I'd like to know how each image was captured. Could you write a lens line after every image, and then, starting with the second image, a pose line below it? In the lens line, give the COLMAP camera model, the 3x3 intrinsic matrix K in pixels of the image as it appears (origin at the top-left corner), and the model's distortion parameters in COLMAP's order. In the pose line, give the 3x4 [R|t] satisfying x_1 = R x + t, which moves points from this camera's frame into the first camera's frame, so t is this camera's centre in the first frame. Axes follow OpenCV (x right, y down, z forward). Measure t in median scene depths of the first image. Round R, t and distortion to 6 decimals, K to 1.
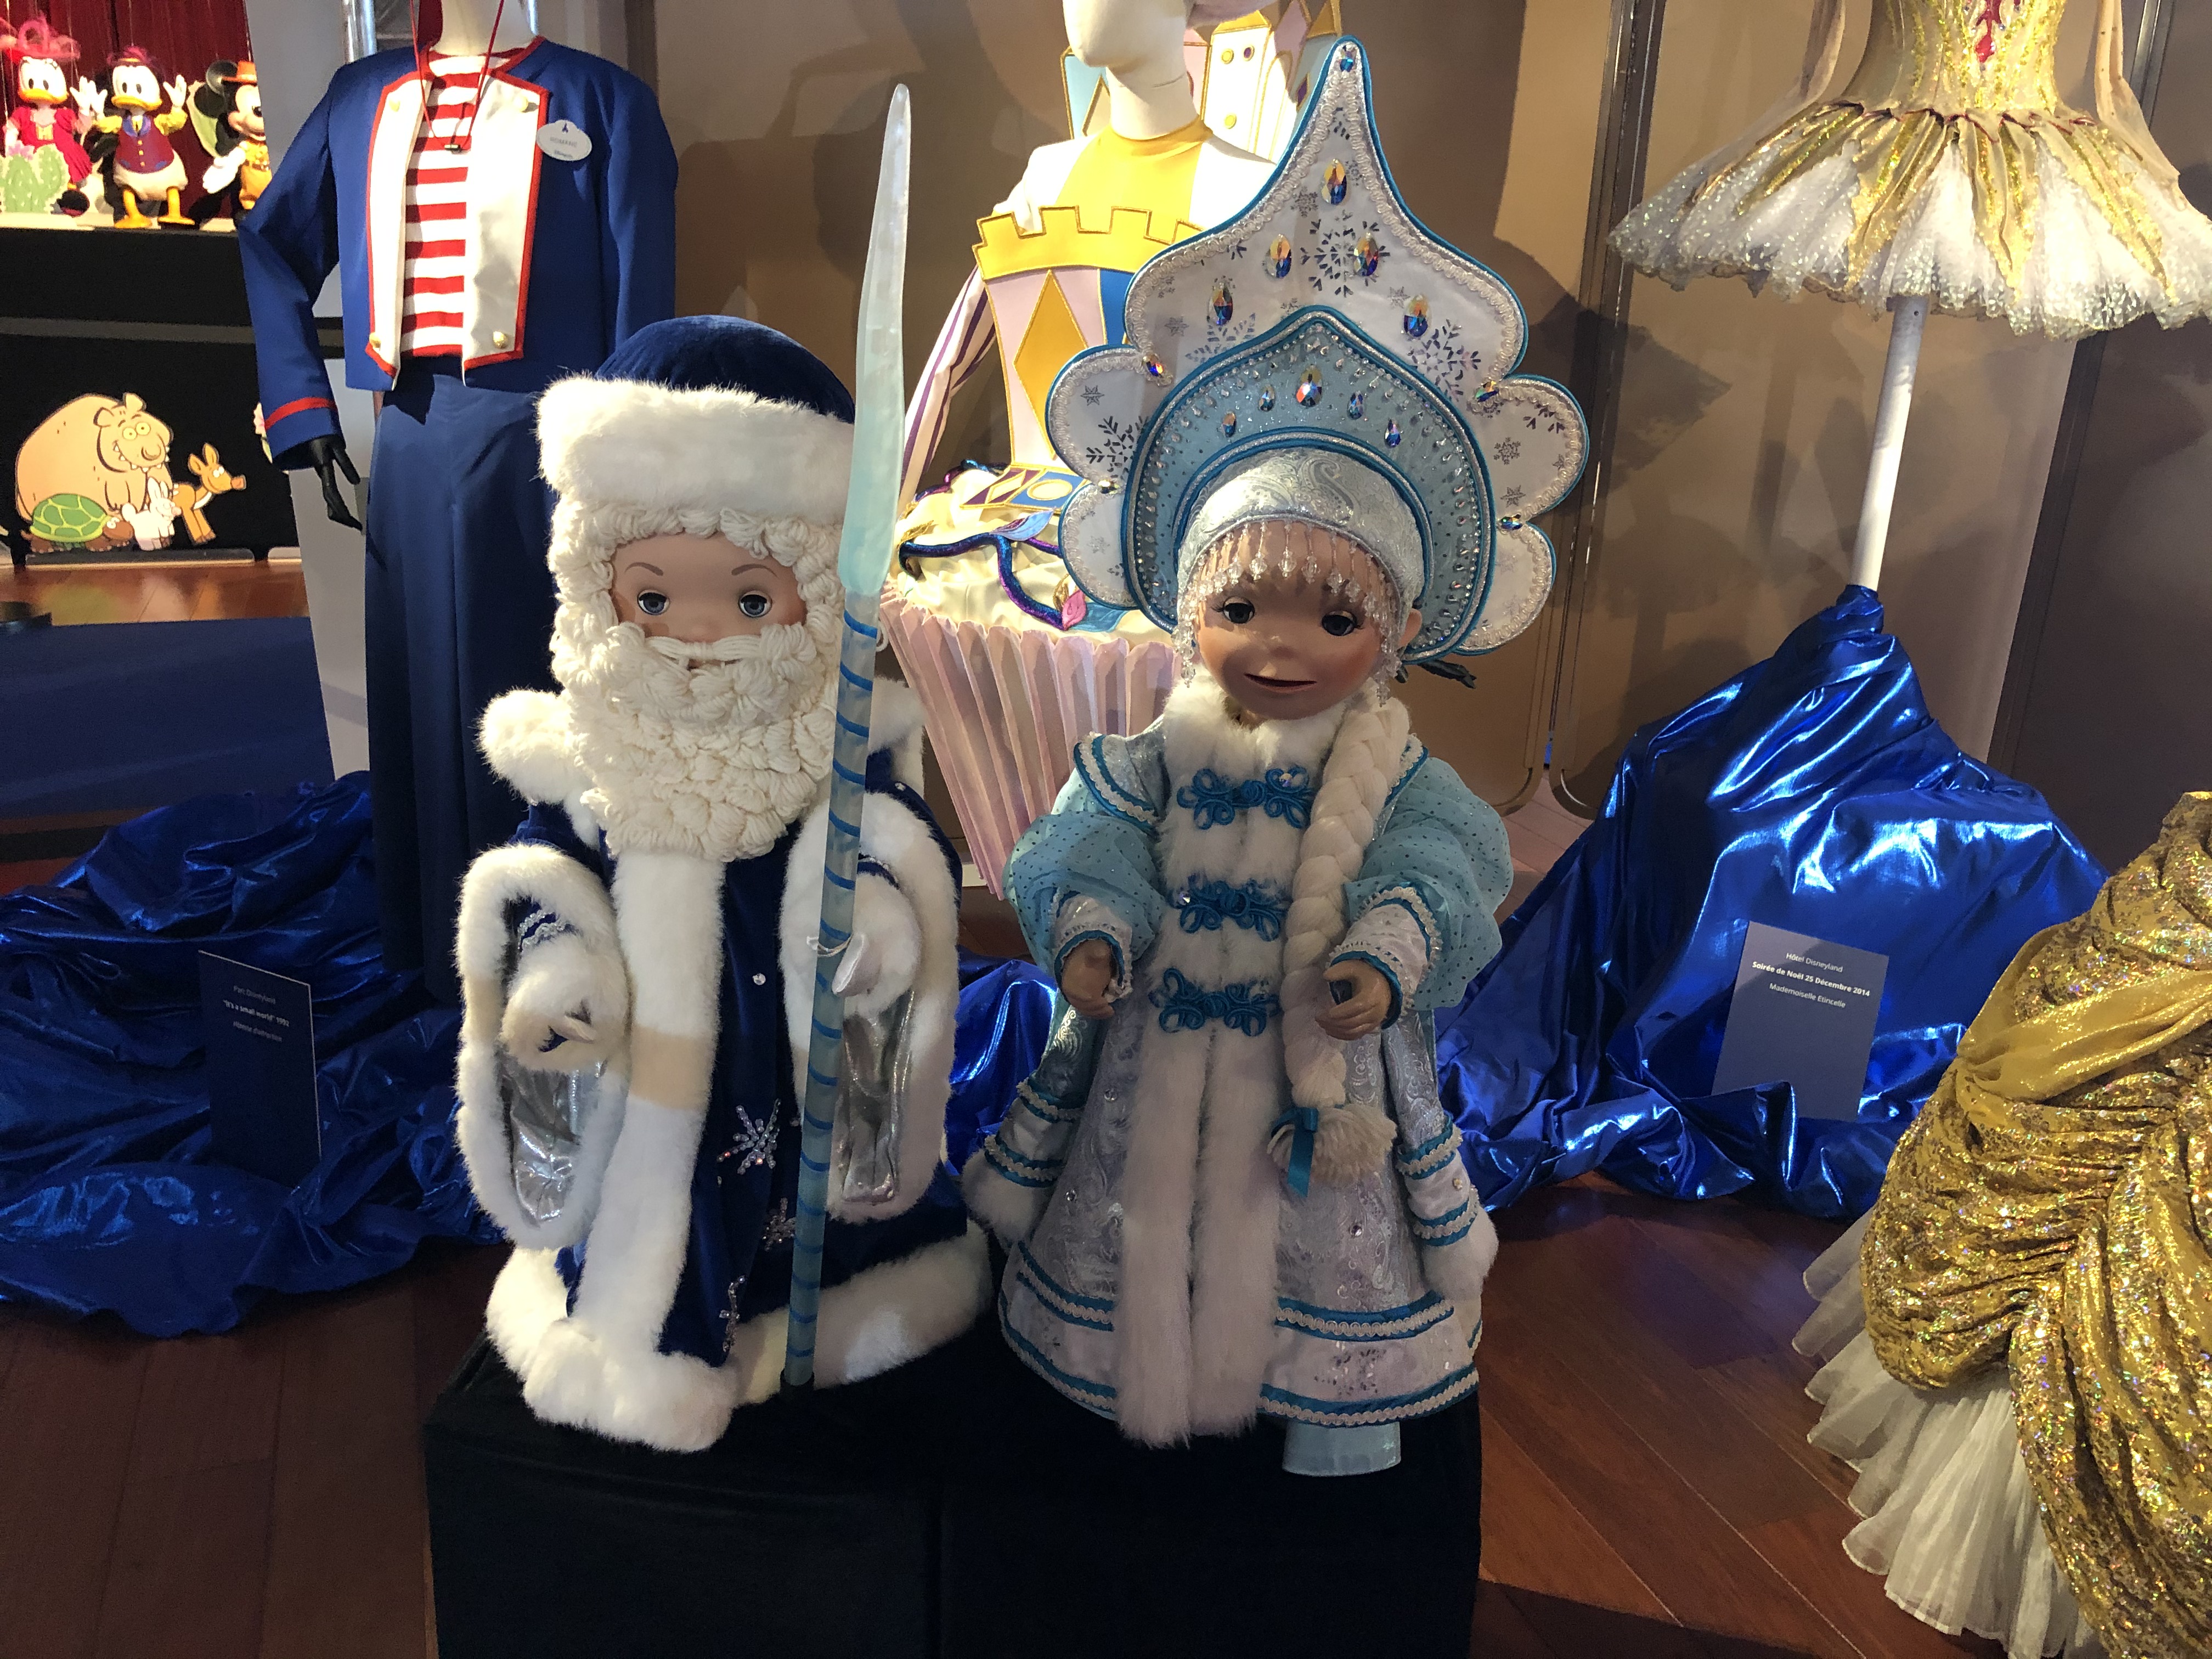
lens RADIAL K [[1833.3, 0, 1111.4], [0, 1833.3, 819.1], [0, 0, 1]] dist [0.011876, -0.010775]
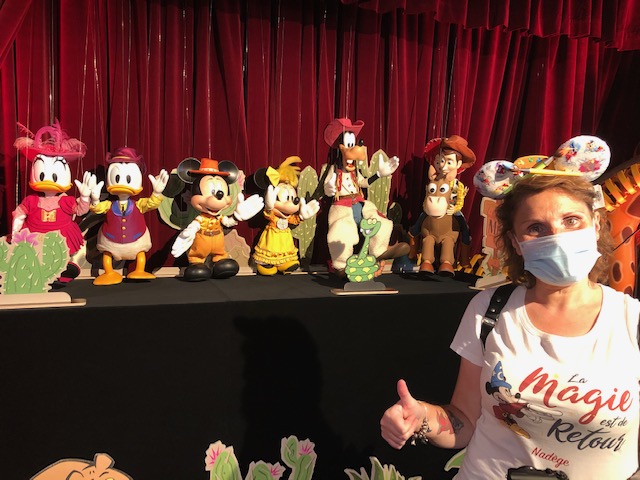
lens RADIAL K [[530.4, 0, 321.4], [0, 530.4, 238.9], [0, 0, 1]] dist [0.011876, -0.010775]
pose [[0.999898, -0.013527, 0.004508, -0.403628], [0.014224, 0.968396, -0.249011, -0.269418], [-0.000997, 0.249050, 0.968490, 0.668601]]
